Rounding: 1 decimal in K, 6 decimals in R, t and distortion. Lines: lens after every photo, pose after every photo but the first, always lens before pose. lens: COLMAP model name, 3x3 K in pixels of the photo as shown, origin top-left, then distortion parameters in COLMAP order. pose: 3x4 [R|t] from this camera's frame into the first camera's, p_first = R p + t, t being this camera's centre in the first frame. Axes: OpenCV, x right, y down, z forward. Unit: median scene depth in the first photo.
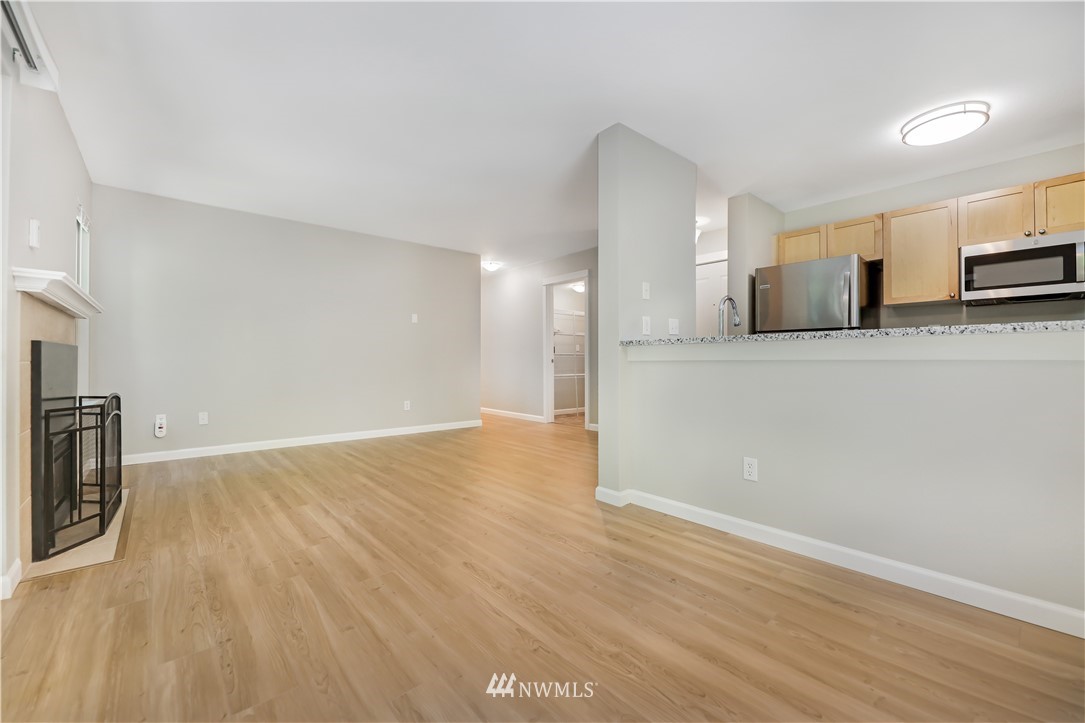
lens RADIAL K [[441.1, 0, 543.7], [0, 441.1, 355.8], [0, 0, 1]] dist [-0.008595, -0.000601]
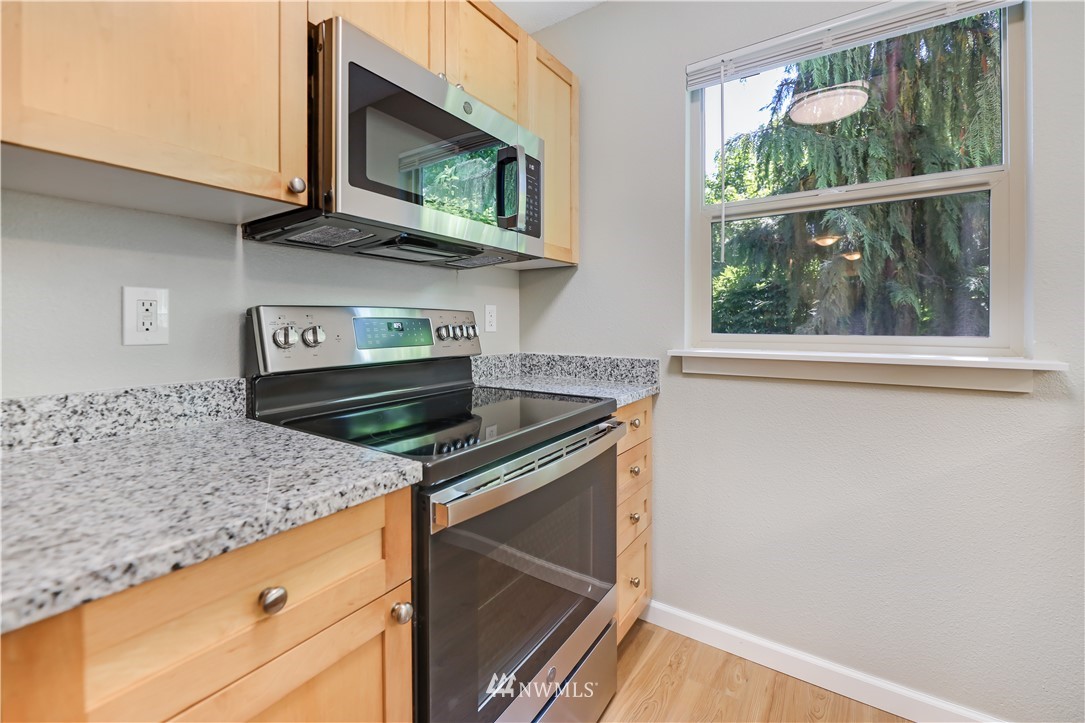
lens RADIAL K [[455.6, 0, 540.9], [0, 455.6, 325.5], [0, 0, 1]] dist [-0.000511, -0.000060]
pose [[-0.268040, 0.000503, 0.963408, 0.720026], [-0.005264, 0.999984, -0.001987, -0.063677], [-0.963393, -0.005604, -0.268034, 1.041938]]
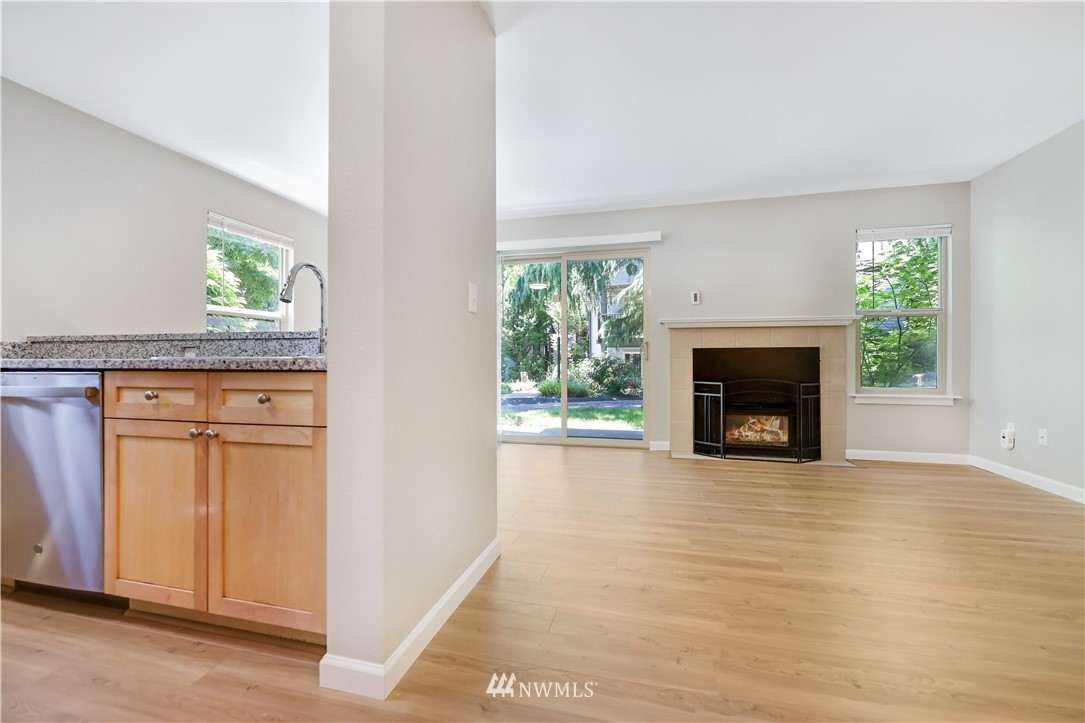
lens RADIAL K [[451.4, 0, 529.4], [0, 451.4, 358.9], [0, 0, 1]] dist [-0.008964, -0.000323]
pose [[-0.822511, 0.000708, -0.568749, 0.497238], [0.004076, 0.999981, -0.004651, 0.014270], [0.568735, -0.006144, -0.822498, 1.611319]]
